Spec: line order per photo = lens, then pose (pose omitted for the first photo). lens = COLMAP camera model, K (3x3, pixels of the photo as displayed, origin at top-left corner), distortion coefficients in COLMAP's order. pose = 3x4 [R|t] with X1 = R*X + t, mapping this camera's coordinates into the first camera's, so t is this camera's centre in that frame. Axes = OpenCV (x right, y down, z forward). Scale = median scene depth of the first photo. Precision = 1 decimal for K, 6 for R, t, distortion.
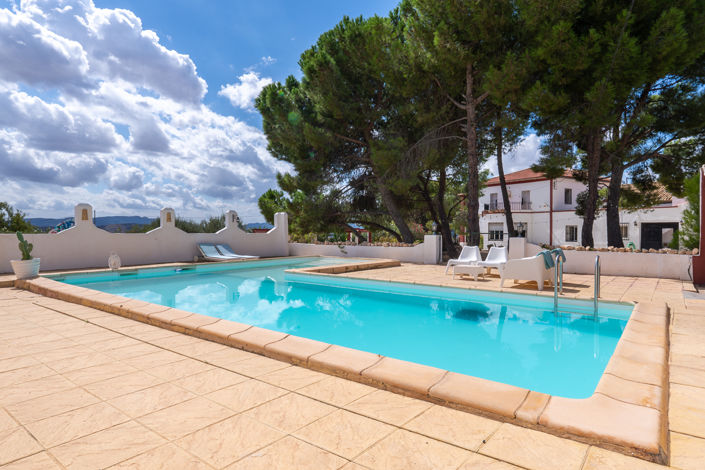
lens RADIAL K [[410.4, 0, 350.8], [0, 410.4, 237.0], [0, 0, 1]] dist [0.002980, 0.000373]
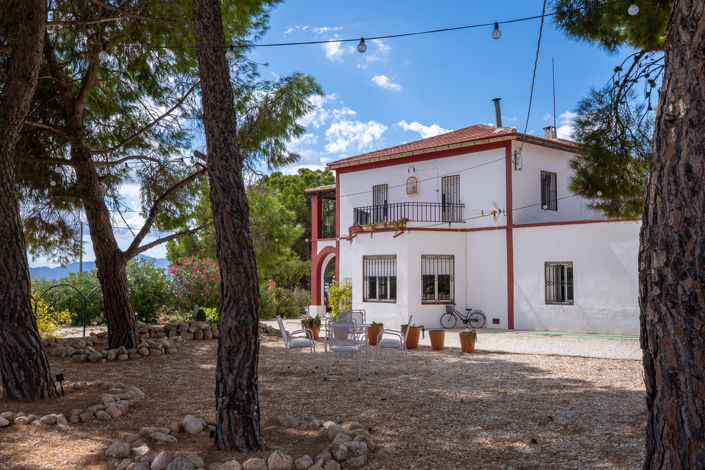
lens RADIAL K [[704.9, 0, 353.0], [0, 704.9, 235.1], [0, 0, 1]] dist [0.005307, 0.000000]
pose [[0.978013, 0.012497, 0.208169, 0.204271], [0.003768, 0.996981, -0.077557, -0.002800], [-0.208510, 0.076637, 0.975013, 0.380626]]
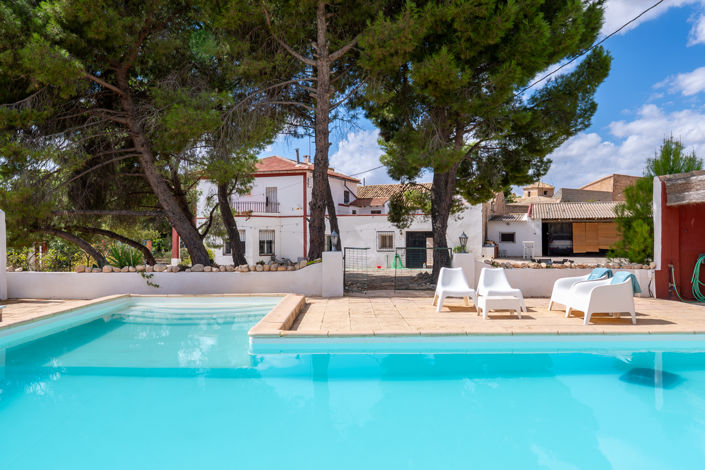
lens RADIAL K [[577.0, 0, 352.6], [0, 577.0, 235.1], [0, 0, 1]] dist [-0.003396, -0.000715]
pose [[0.774348, 0.001189, 0.632759, -0.129641], [0.013959, 0.999723, -0.018961, -0.004610], [-0.632606, 0.023515, 0.774116, 0.104386]]
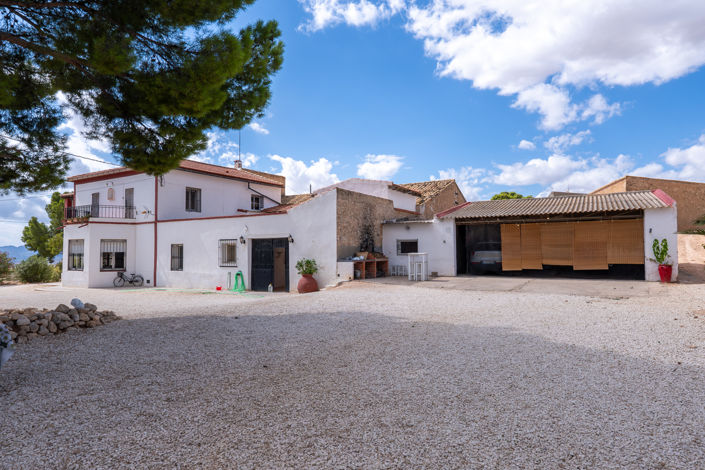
lens RADIAL K [[431.9, 0, 351.6], [0, 431.9, 231.5], [0, 0, 1]] dist [0.004198, 0.000493]
pose [[0.887559, 0.017005, 0.460380, 0.449947], [0.013700, 0.997902, -0.063272, -0.002331], [-0.460490, 0.062465, 0.885464, 0.292137]]
